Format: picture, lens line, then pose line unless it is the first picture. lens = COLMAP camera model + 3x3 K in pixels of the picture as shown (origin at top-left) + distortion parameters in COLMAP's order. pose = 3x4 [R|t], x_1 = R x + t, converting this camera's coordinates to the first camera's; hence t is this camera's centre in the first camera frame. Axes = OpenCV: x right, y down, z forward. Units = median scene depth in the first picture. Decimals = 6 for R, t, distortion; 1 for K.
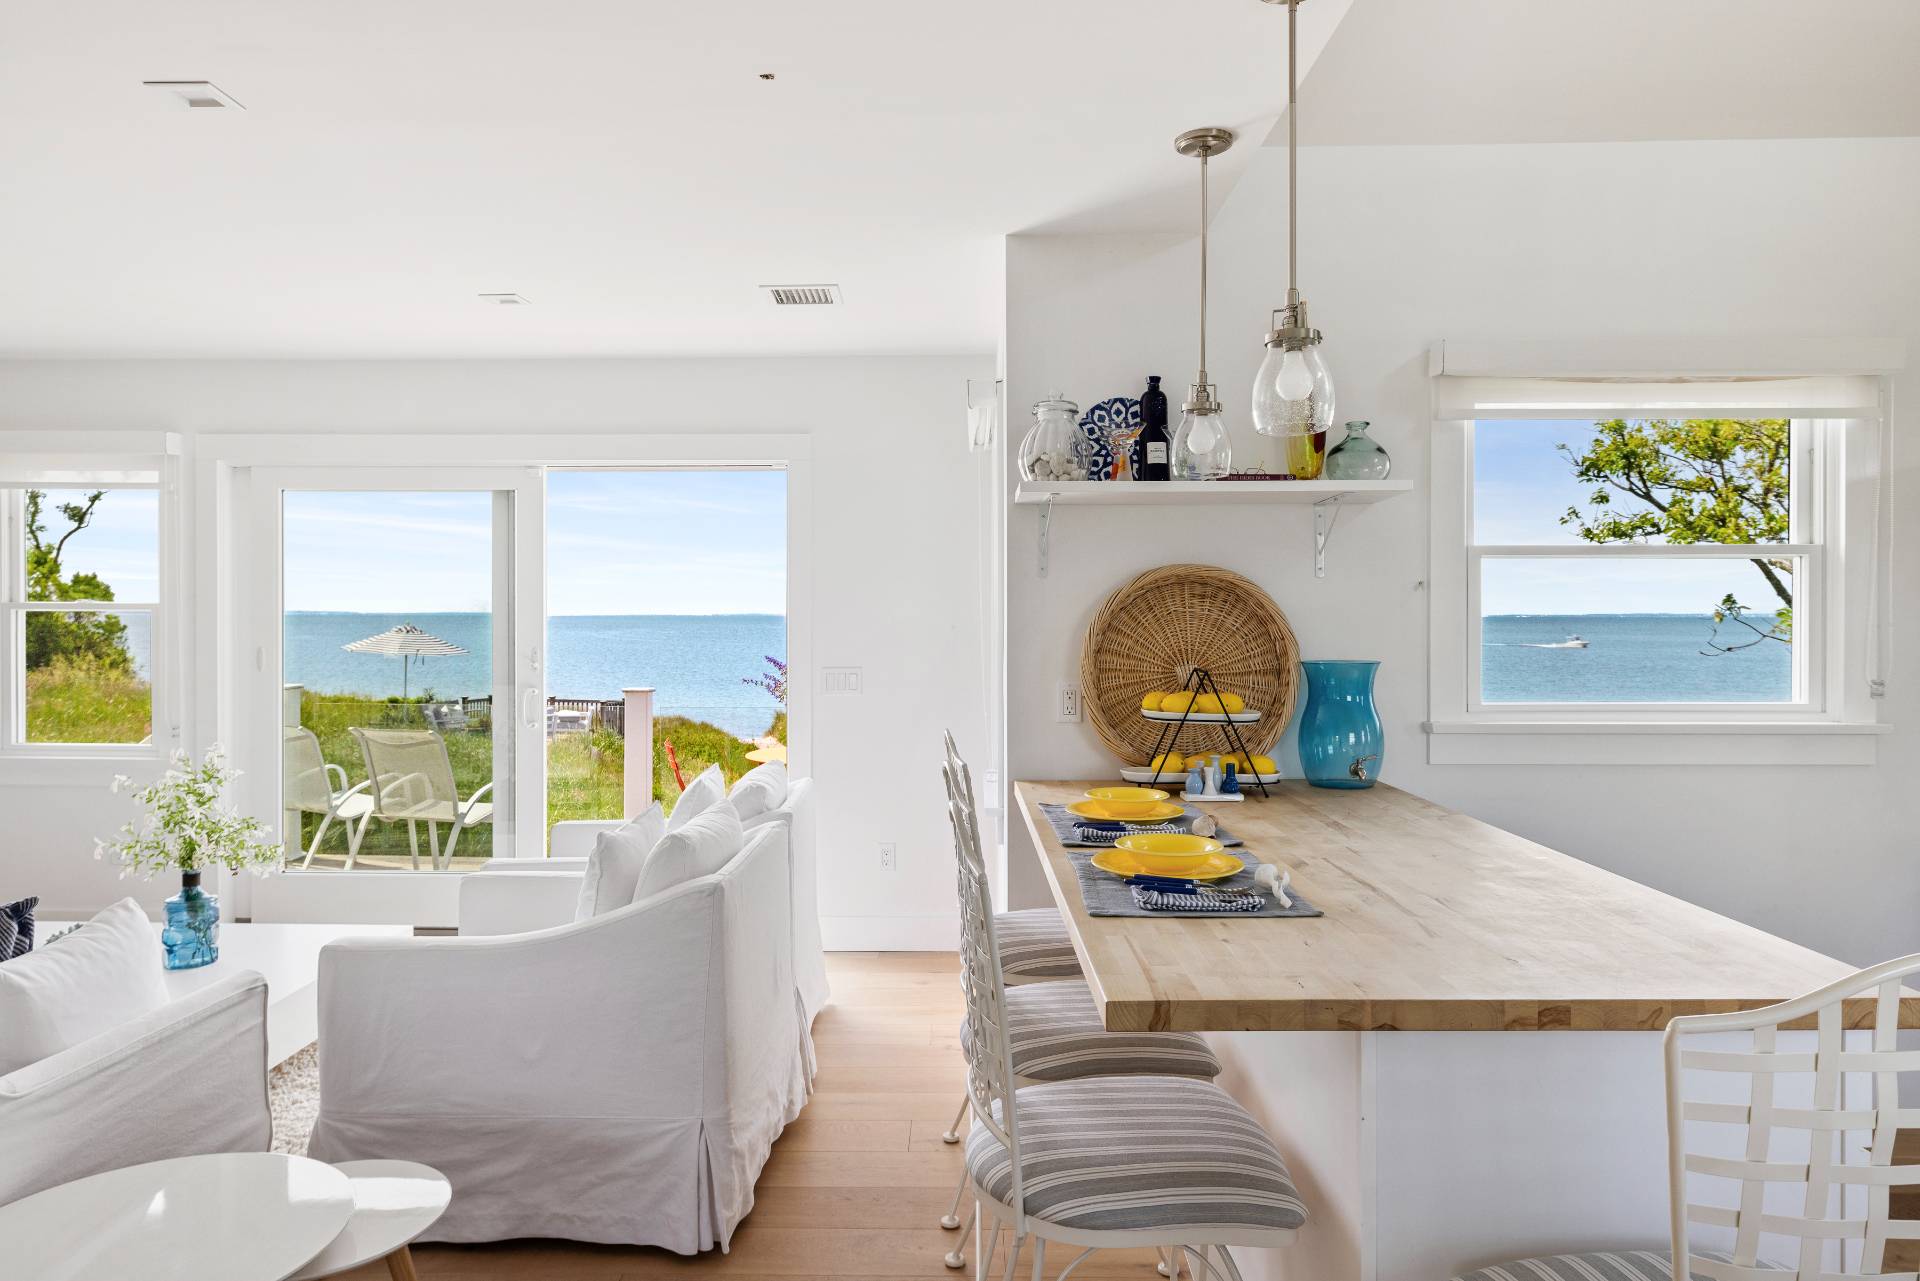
lens RADIAL K [[1186.7, 0, 942.5], [0, 1186.7, 630.2], [0, 0, 1]] dist [0.006573, -0.009524]
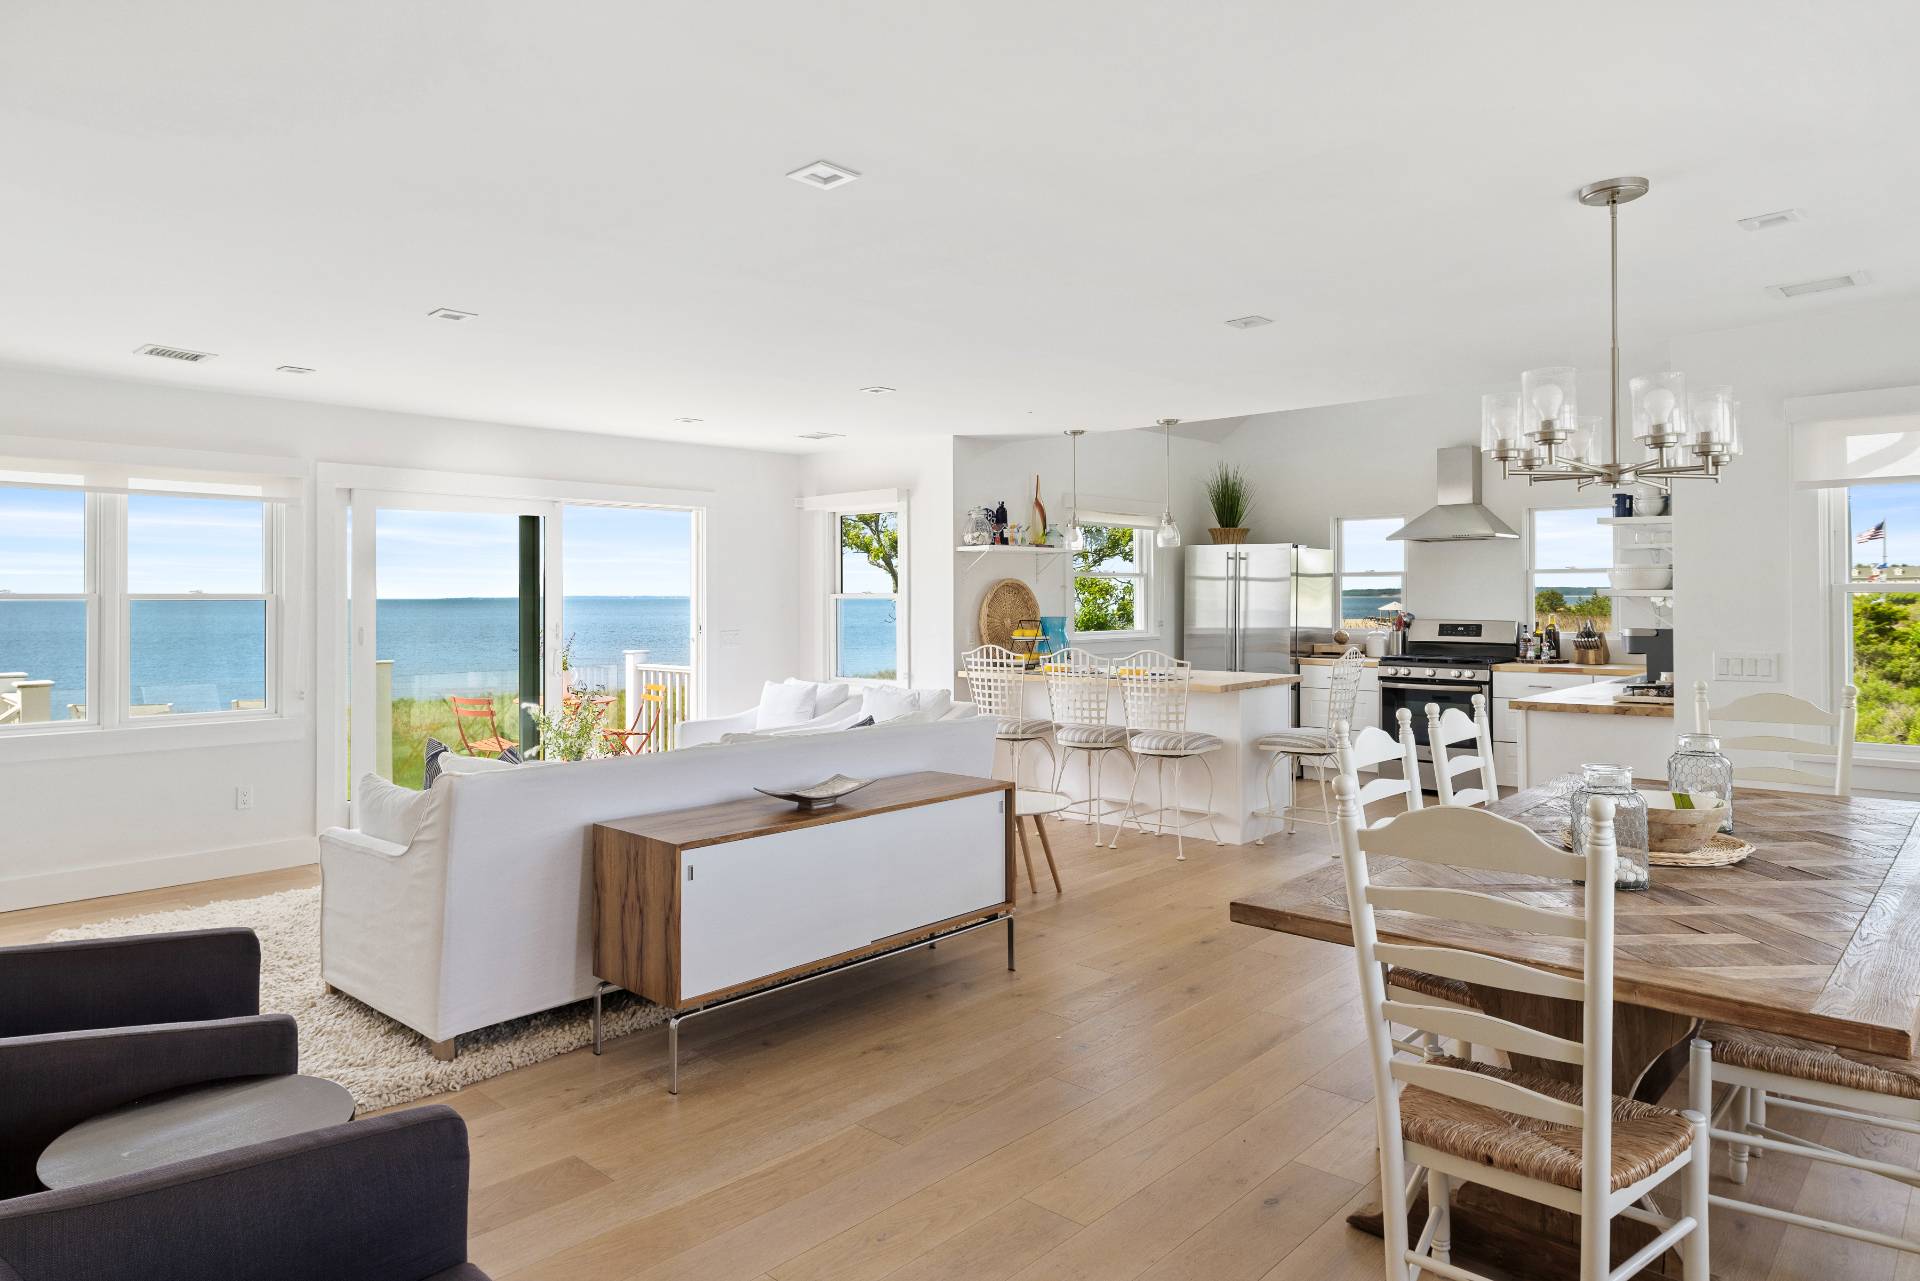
lens RADIAL K [[1186.7, 0, 949.0], [0, 1186.7, 581.6], [0, 0, 1]] dist [0.006573, -0.009524]
pose [[0.665924, 0.005252, 0.746001, -1.683689], [0.012799, 0.999748, -0.018464, -0.004992], [-0.745909, 0.021844, 0.665689, -0.532317]]
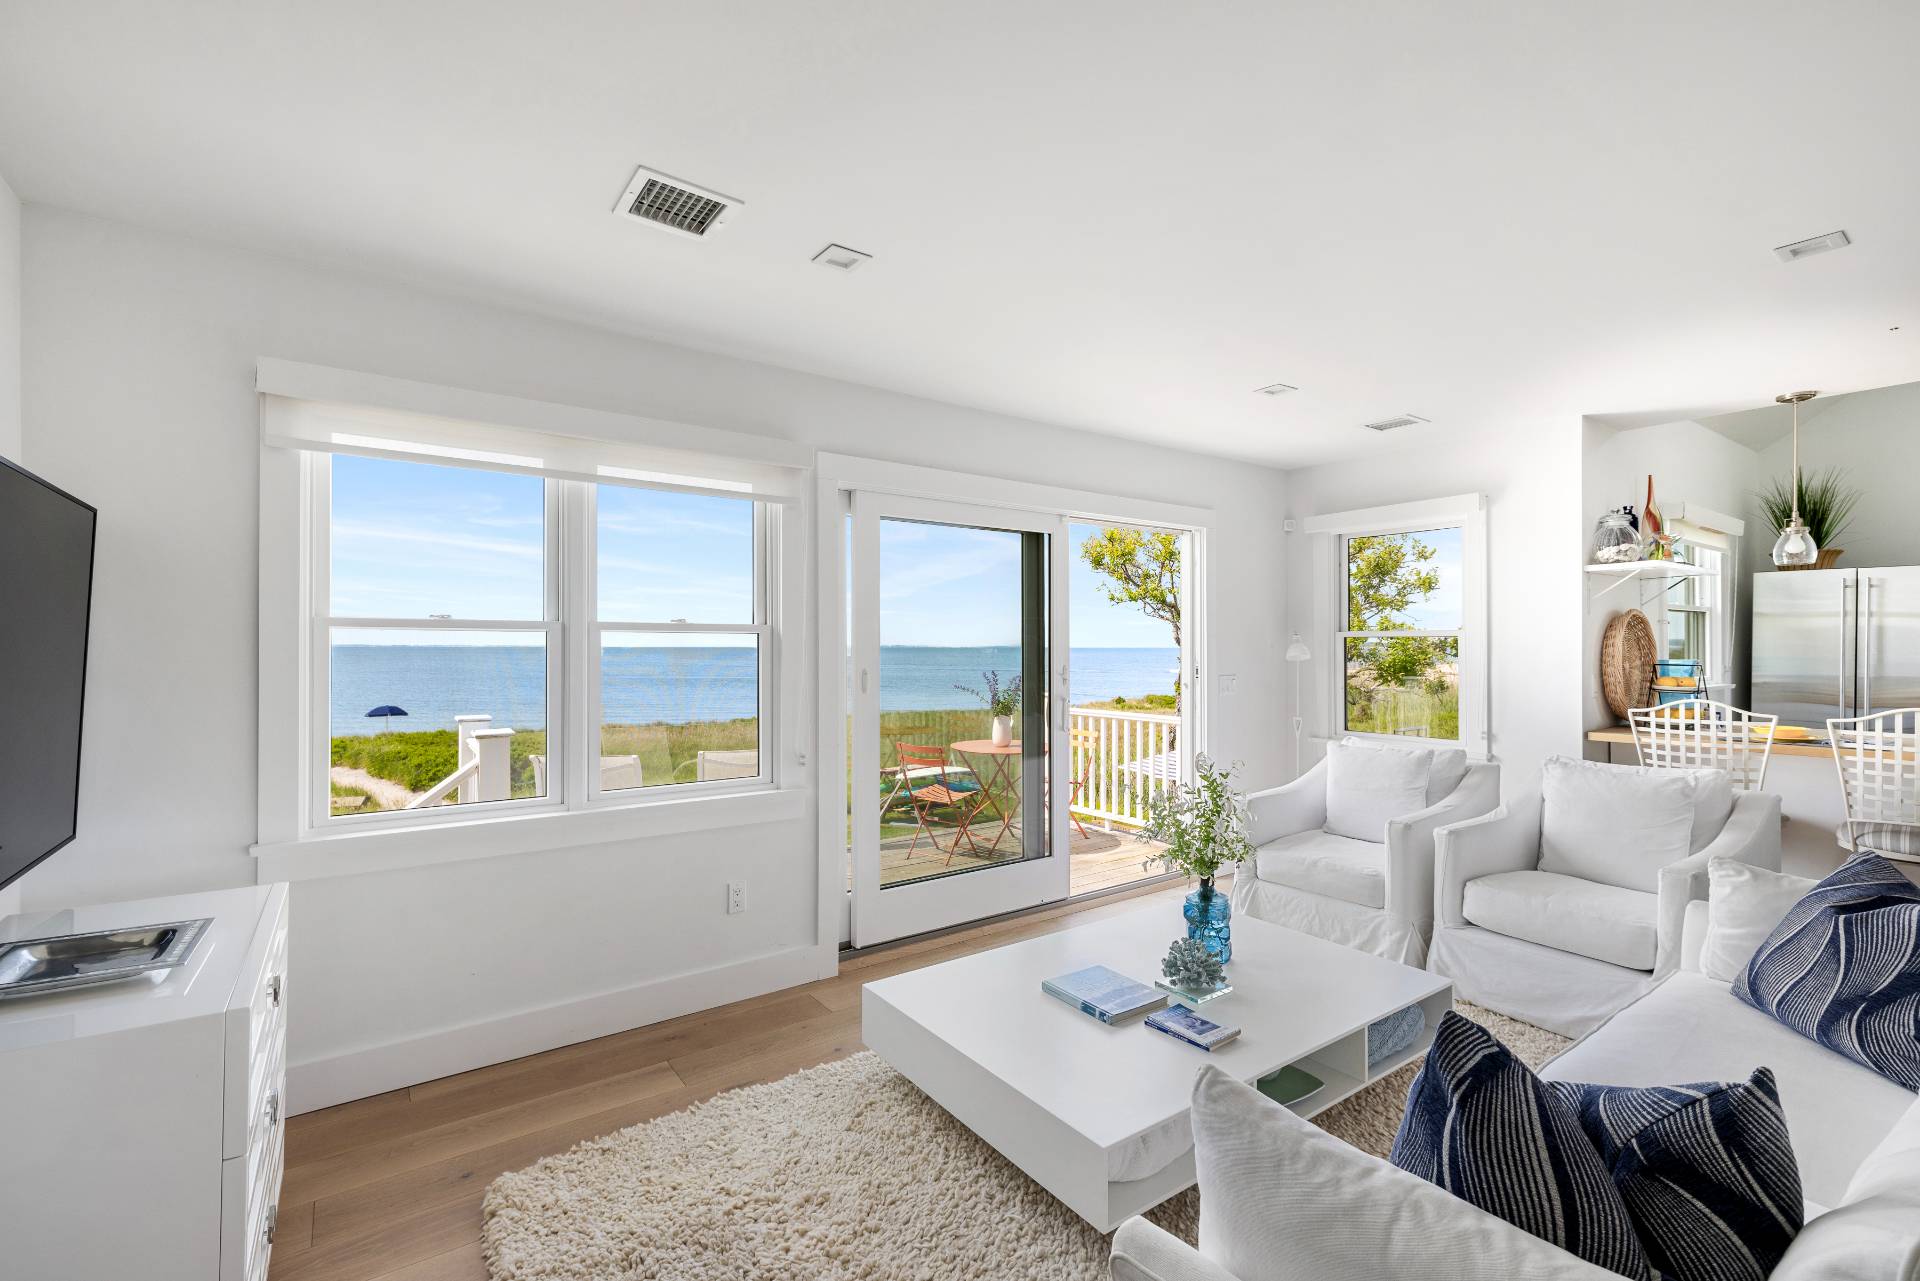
lens RADIAL K [[853.2, 0, 931.3], [0, 853.2, 633.9], [0, 0, 1]] dist [-0.006933, 0.000565]
pose [[0.801792, 0.004930, 0.597583, -1.444748], [0.010056, 0.999713, -0.021740, 0.001126], [-0.597518, 0.023441, 0.801513, 0.582871]]
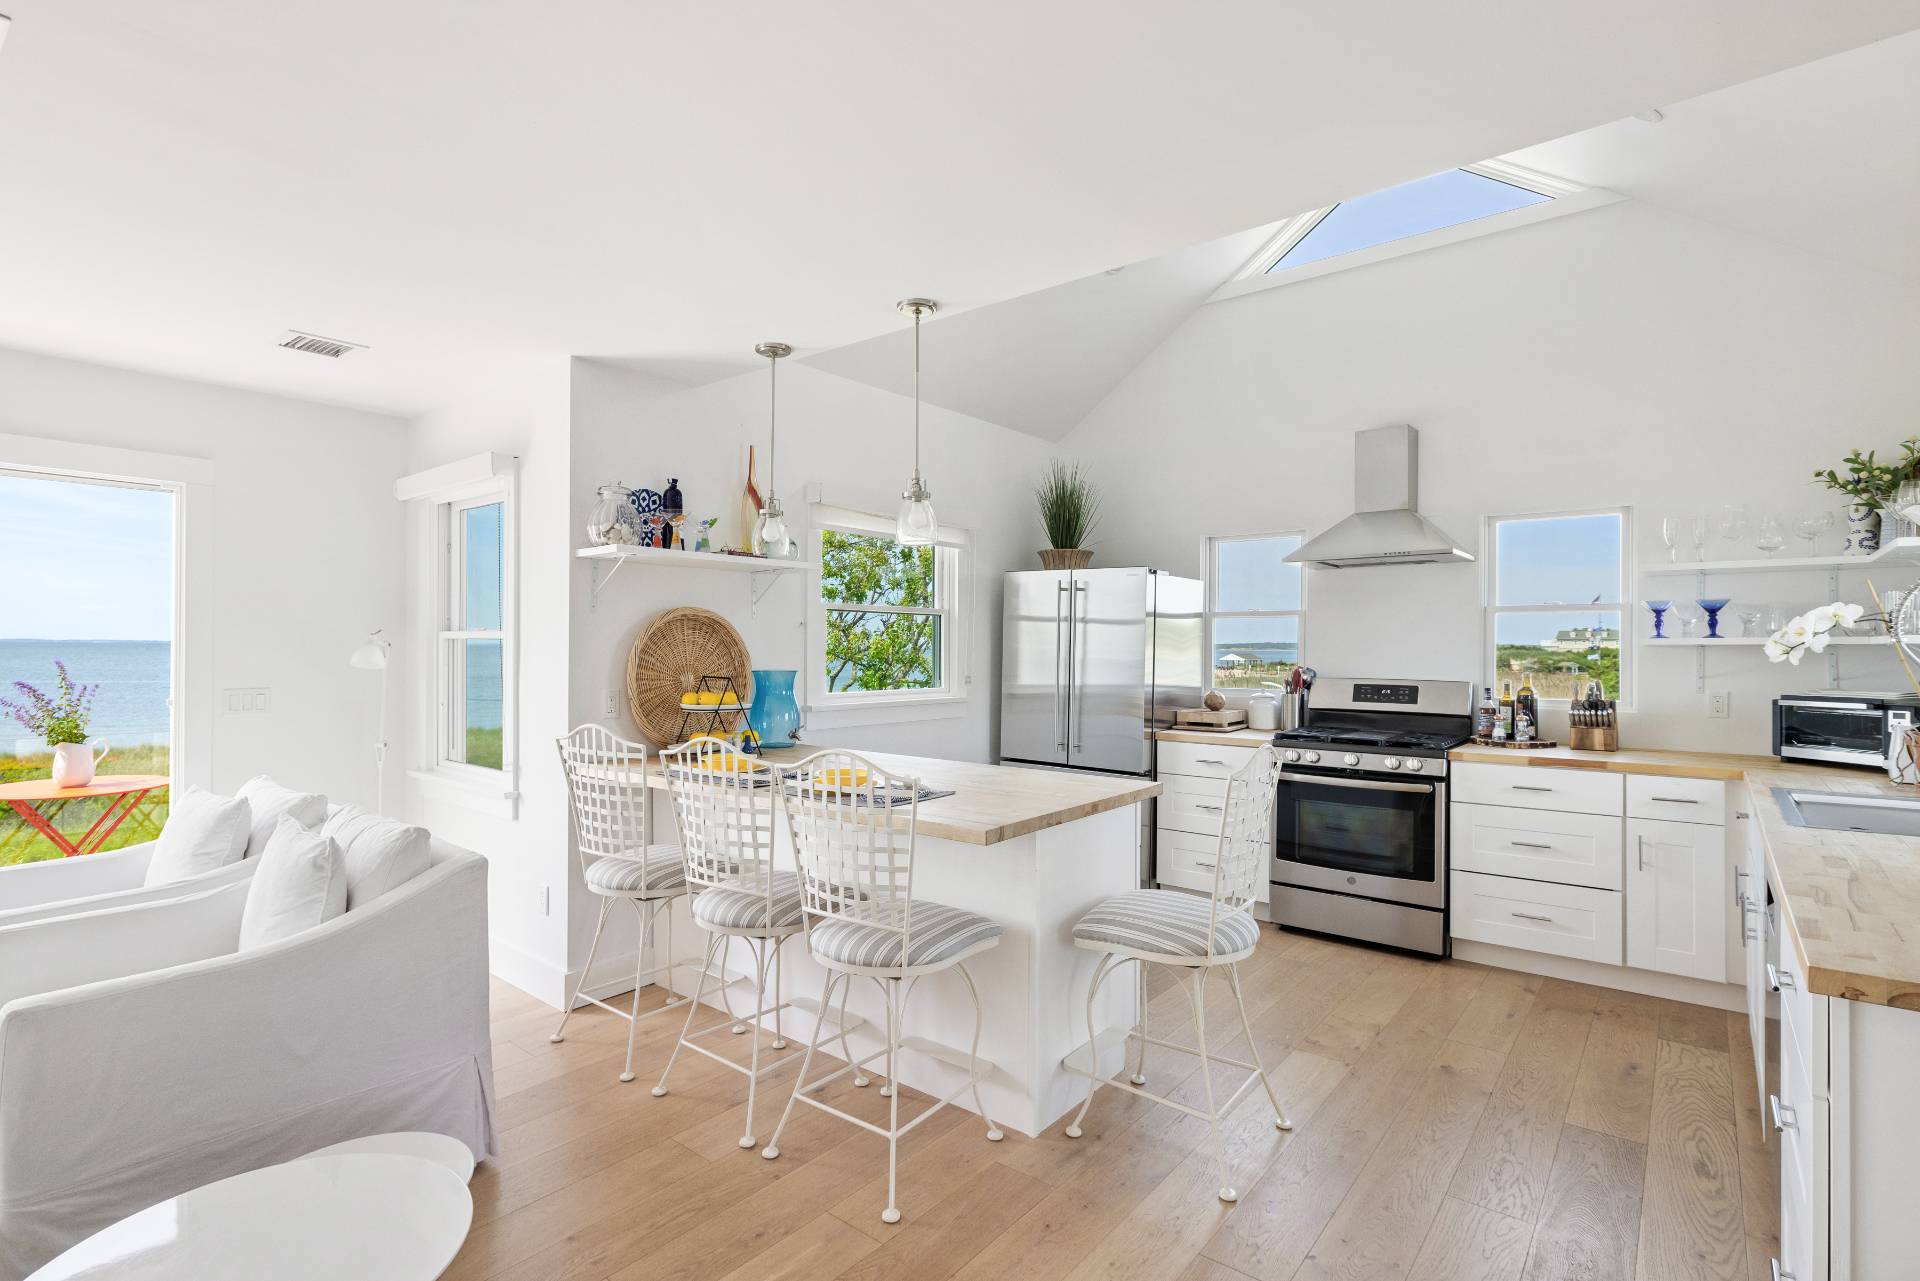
lens RADIAL K [[909.0, 0, 948.1], [0, 909.0, 647.5], [0, 0, 1]] dist [-0.013268, 0.002428]
pose [[0.618340, 0.001975, 0.785909, -0.486032], [0.003551, 0.999980, -0.005307, 0.002341], [-0.785903, 0.006072, 0.618320, 0.037094]]
